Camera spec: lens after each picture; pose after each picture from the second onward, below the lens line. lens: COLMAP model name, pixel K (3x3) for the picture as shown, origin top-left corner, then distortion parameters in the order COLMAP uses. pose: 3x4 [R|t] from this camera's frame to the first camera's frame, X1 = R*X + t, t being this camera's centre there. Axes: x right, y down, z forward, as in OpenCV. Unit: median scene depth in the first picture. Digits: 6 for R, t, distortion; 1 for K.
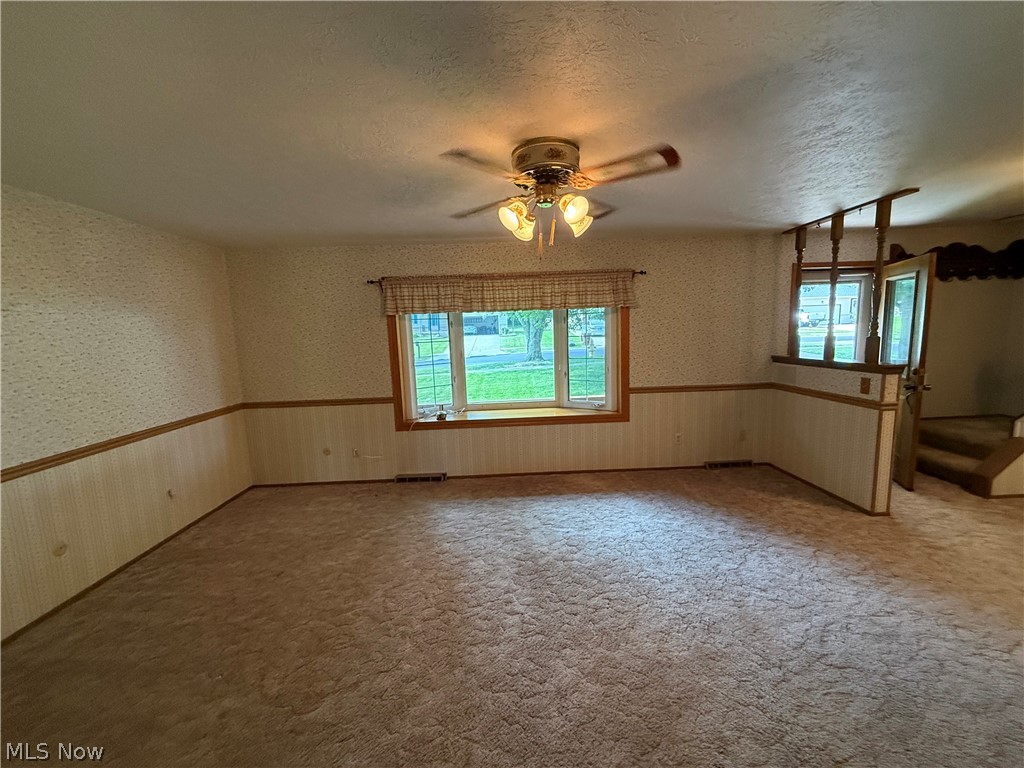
lens RADIAL K [[406.0, 0, 510.2], [0, 406.0, 384.1], [0, 0, 1]] dist [-0.002387, 0.000687]
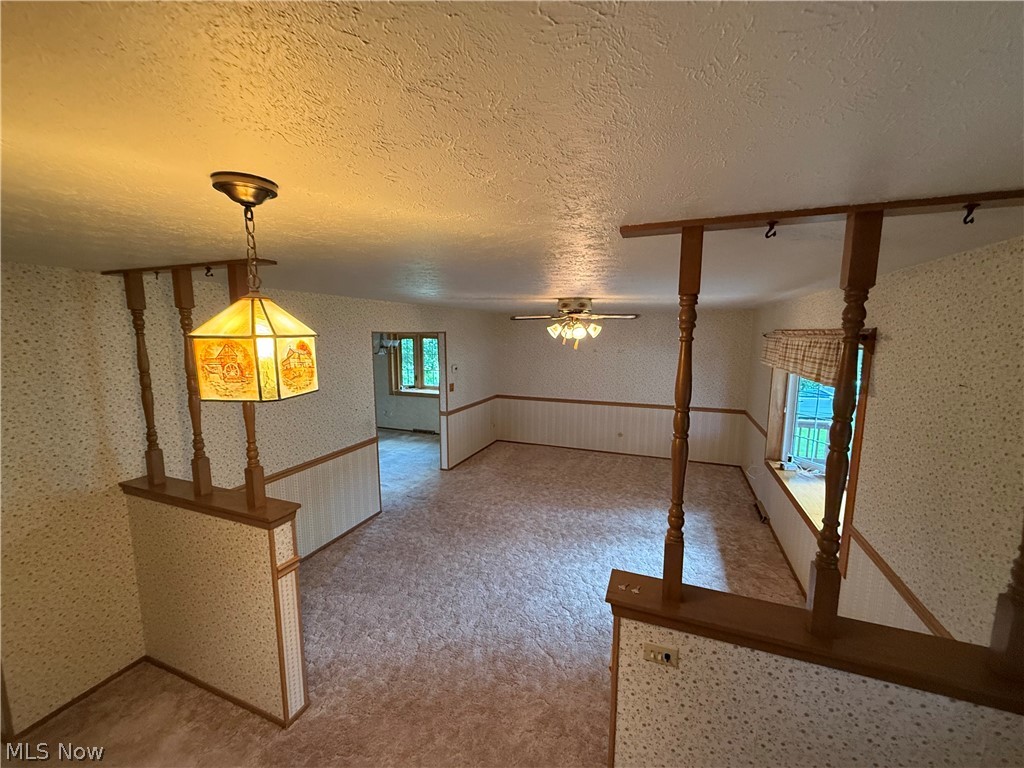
lens RADIAL K [[406.0, 0, 513.5], [0, 406.0, 383.5], [0, 0, 1]] dist [-0.002387, 0.000687]
pose [[-0.397701, 0.152211, -0.904802, 1.310664], [-0.103136, 0.972477, 0.208929, -0.353635], [0.911700, 0.176408, -0.371056, 0.976666]]
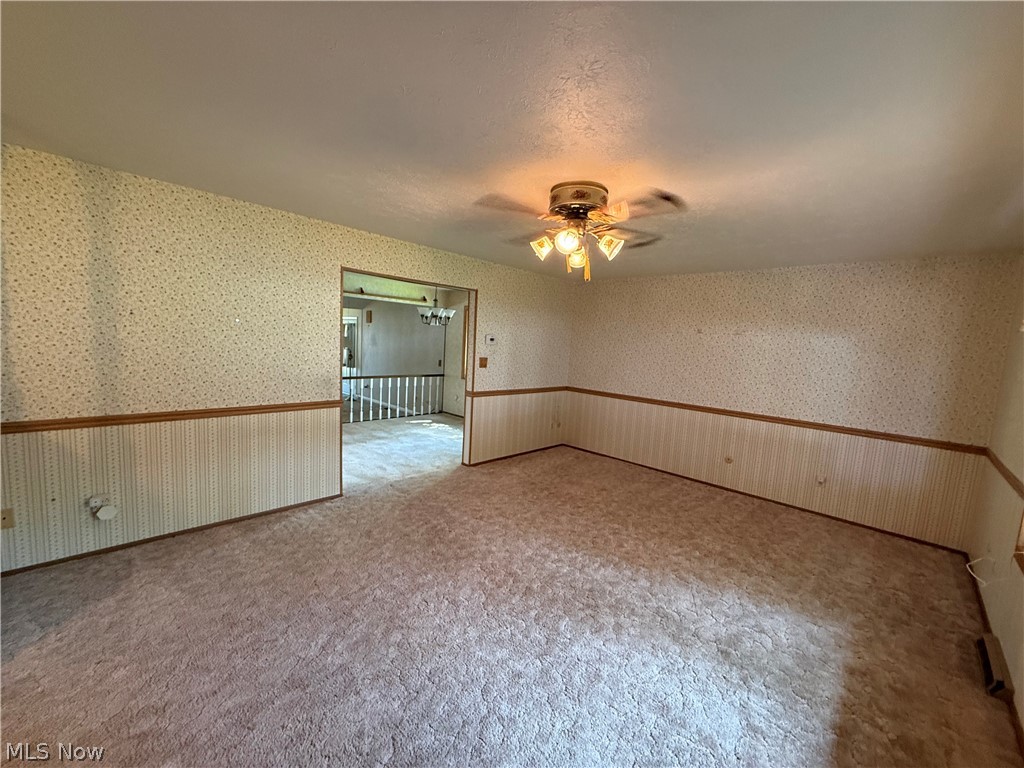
lens RADIAL K [[406.0, 0, 512.2], [0, 406.0, 388.4], [0, 0, 1]] dist [-0.002387, 0.000687]
pose [[-0.725735, 0.076546, -0.683703, 0.672264], [-0.115863, 0.965998, 0.231136, -0.177995], [0.678148, 0.246959, -0.692190, 1.147553]]
